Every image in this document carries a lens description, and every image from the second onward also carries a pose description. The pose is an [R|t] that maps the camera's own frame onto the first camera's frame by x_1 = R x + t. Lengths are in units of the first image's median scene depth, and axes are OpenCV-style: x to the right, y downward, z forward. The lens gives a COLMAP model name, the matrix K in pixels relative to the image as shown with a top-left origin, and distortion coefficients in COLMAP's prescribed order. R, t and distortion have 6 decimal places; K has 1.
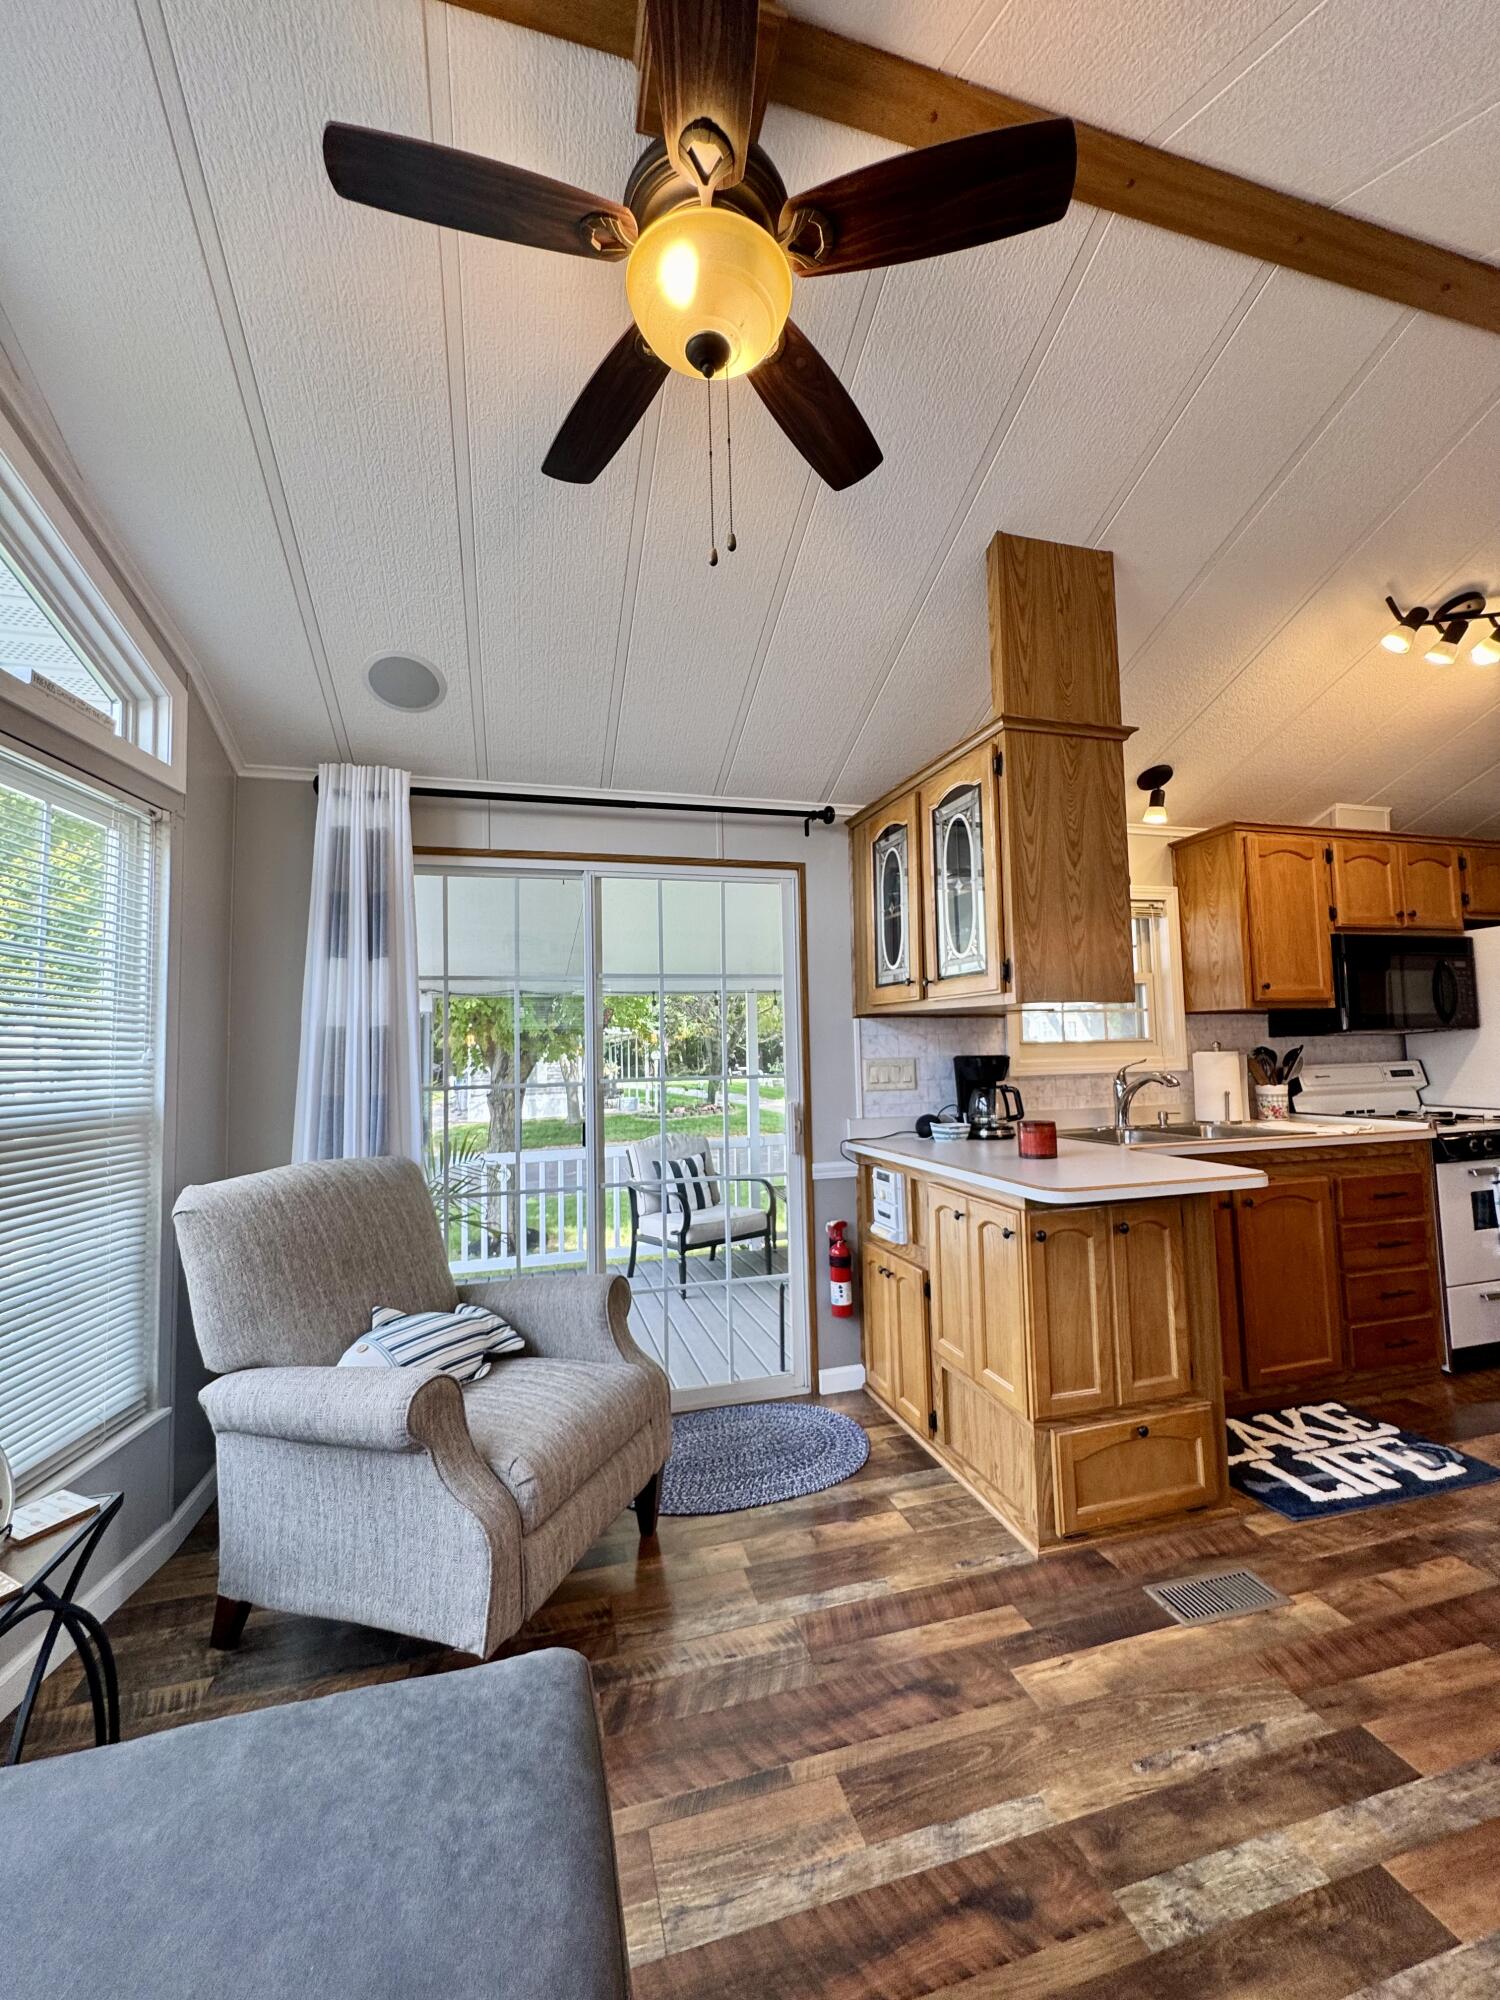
lens RADIAL K [[797.6, 0, 755.0], [0, 797.6, 998.2], [0, 0, 1]] dist [-0.003851, 0.000328]
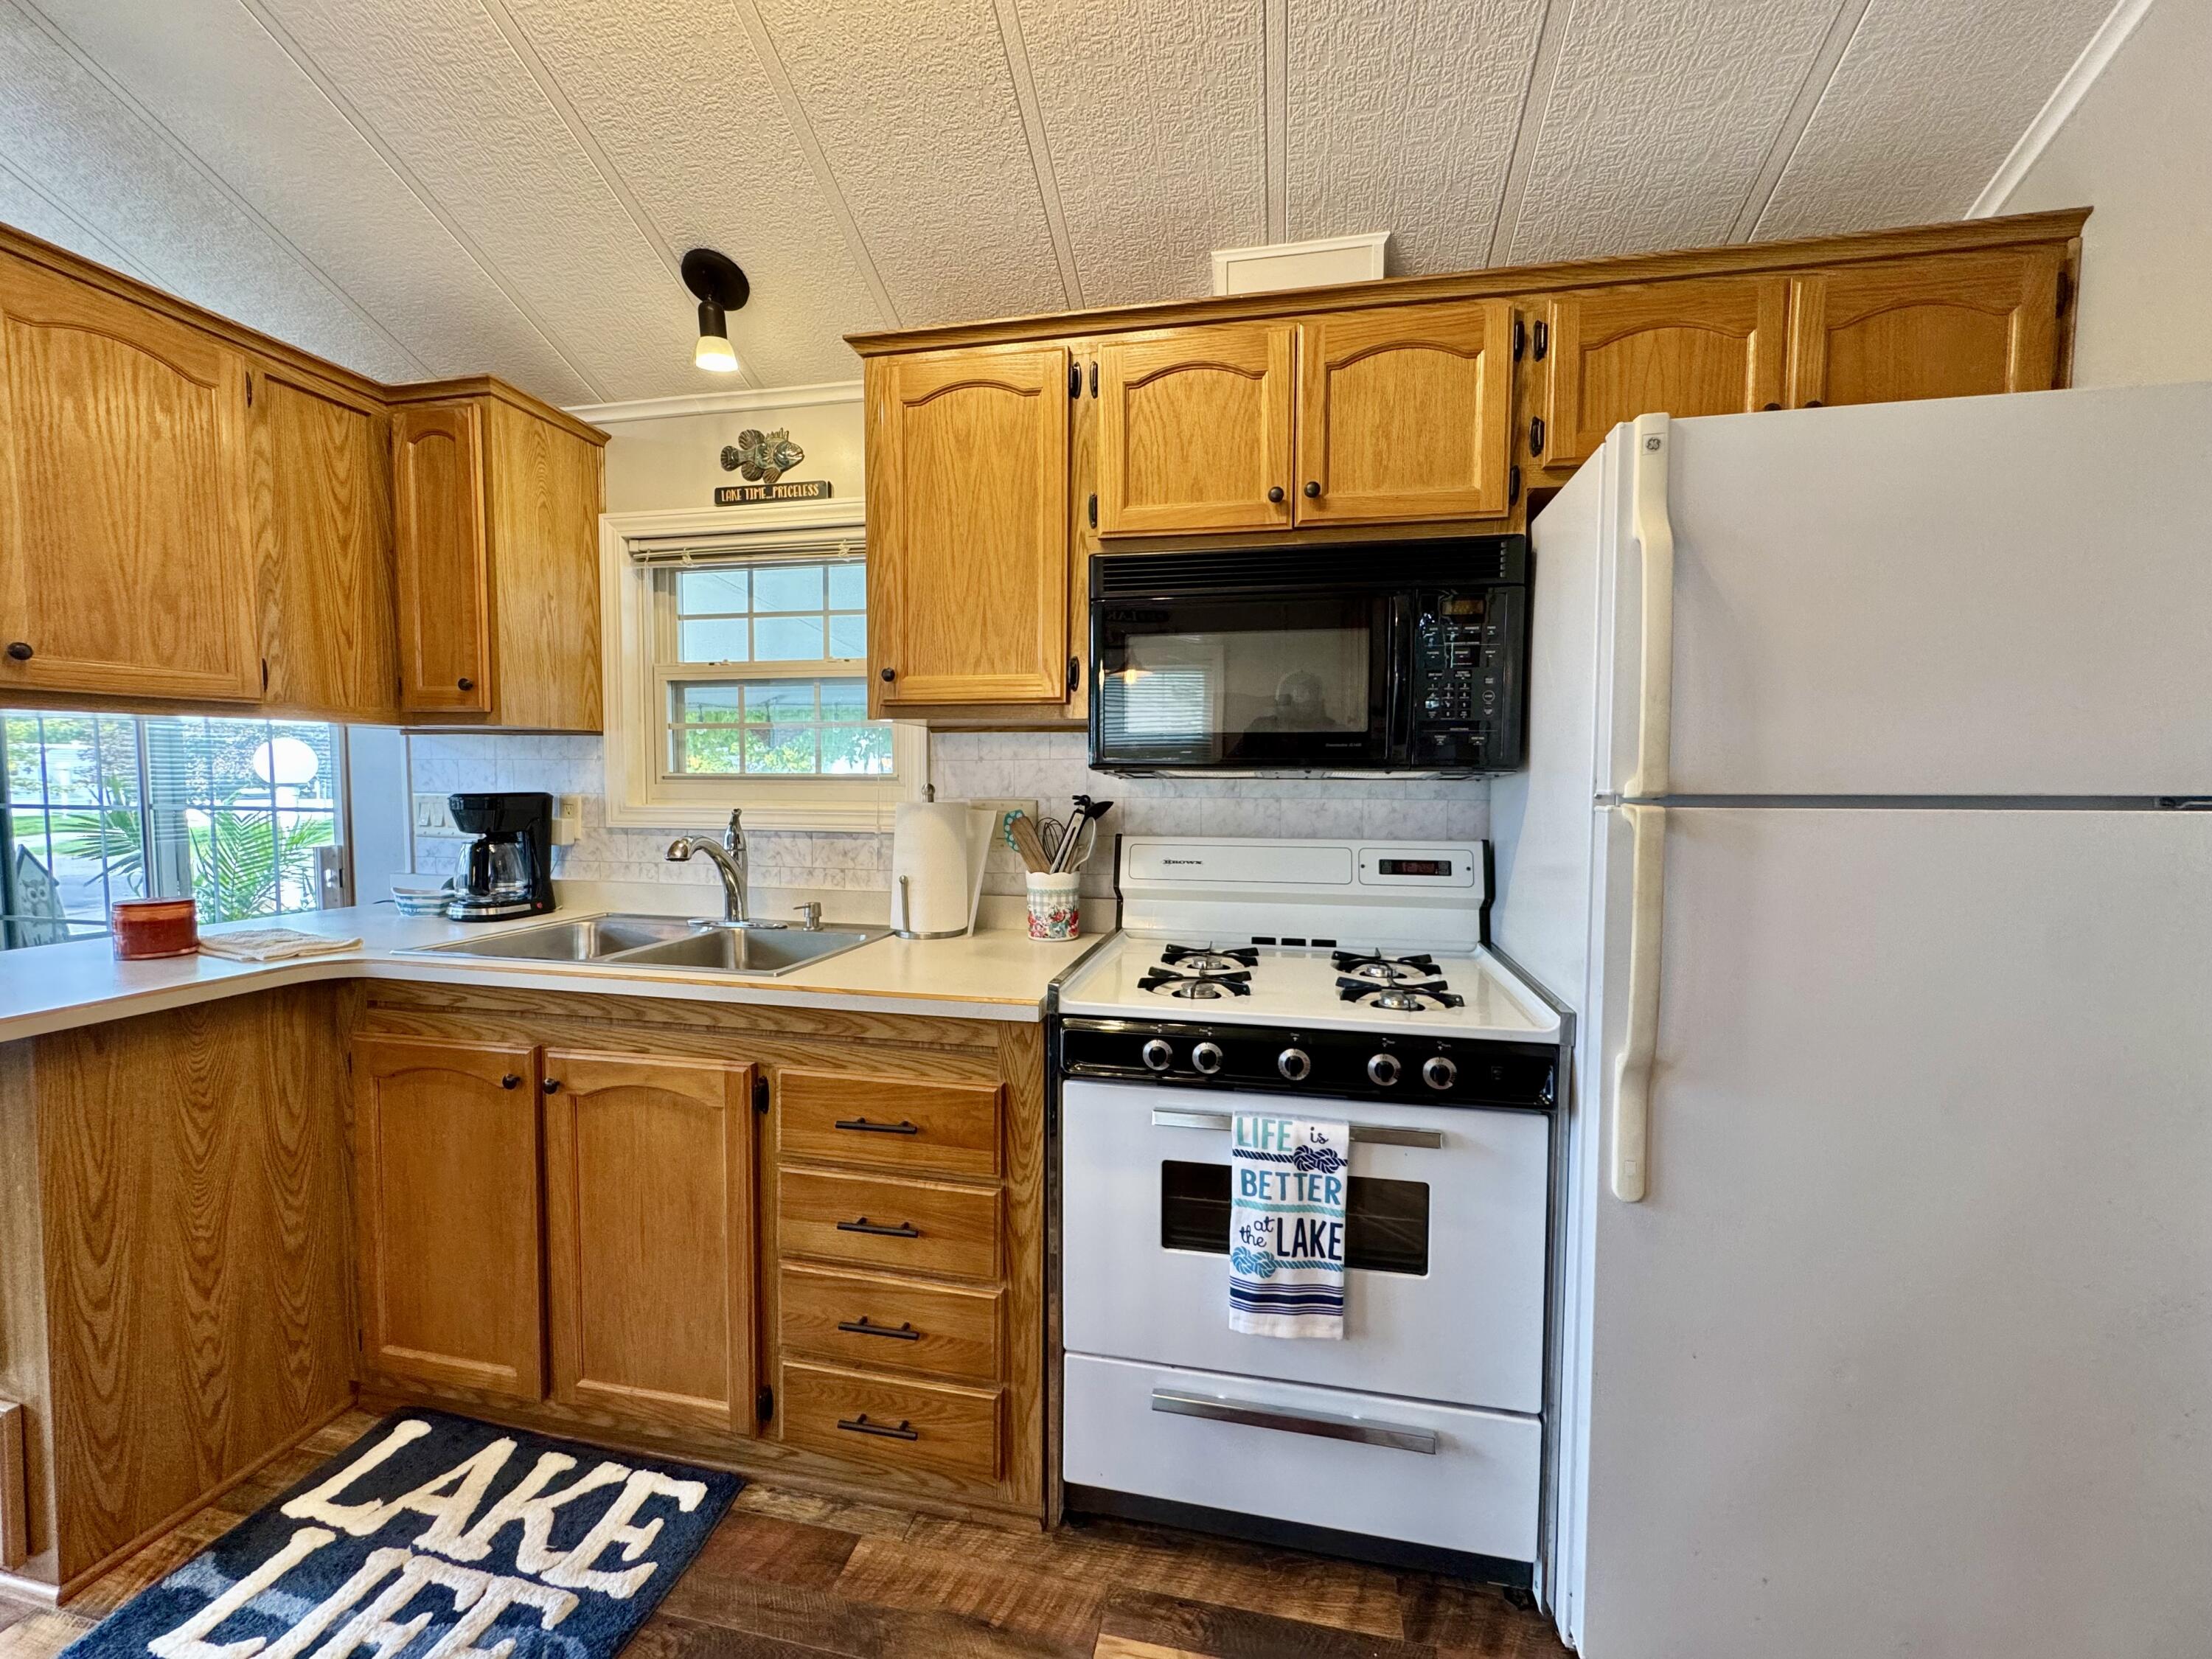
lens RADIAL K [[882.1, 0, 1104.0], [0, 882.1, 825.8], [0, 0, 1]] dist [-0.003851, 0.000328]
pose [[0.887781, 0.052860, -0.457220, 1.219492], [0.004729, 0.992283, 0.123903, 0.012897], [0.460241, -0.112161, 0.880680, 0.675632]]
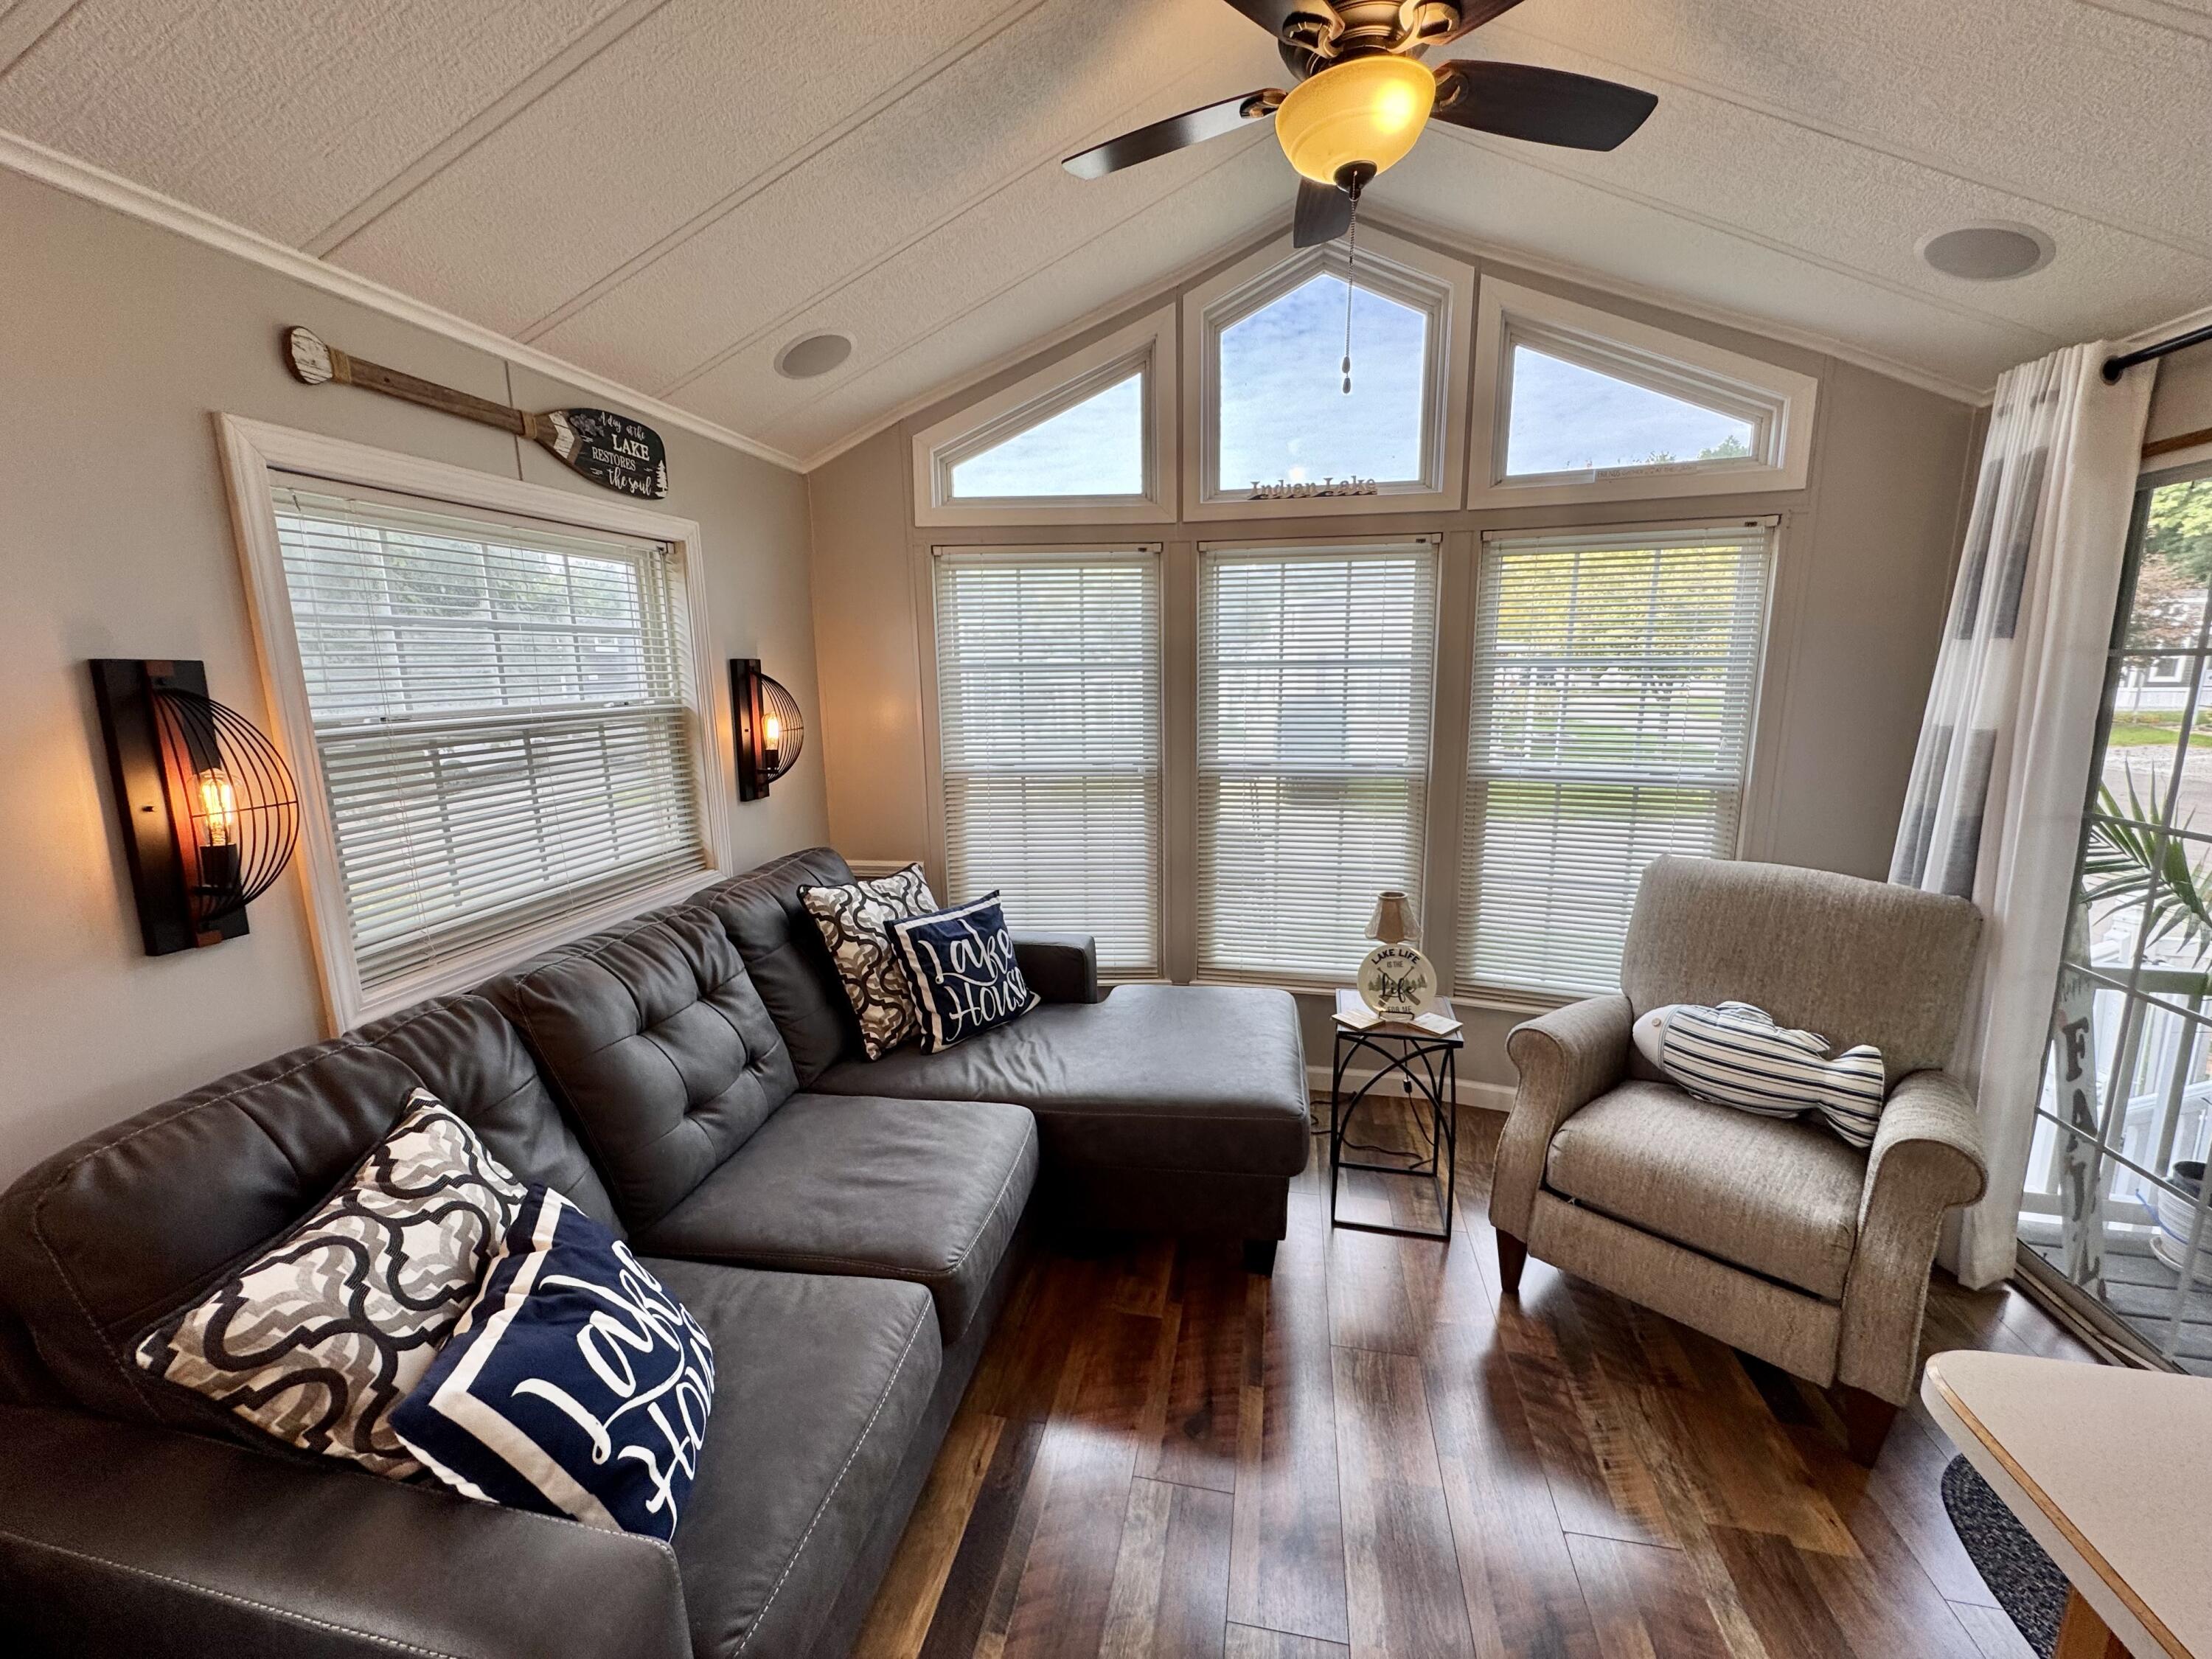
lens RADIAL K [[882.1, 0, 1104.0], [0, 882.1, 825.8], [0, 0, 1]] dist [-0.003851, 0.000328]
pose [[-0.455284, 0.192068, -0.869383, 0.614708], [0.081934, 0.981350, 0.173896, -0.082806], [0.886568, 0.007940, -0.462530, 0.589125]]
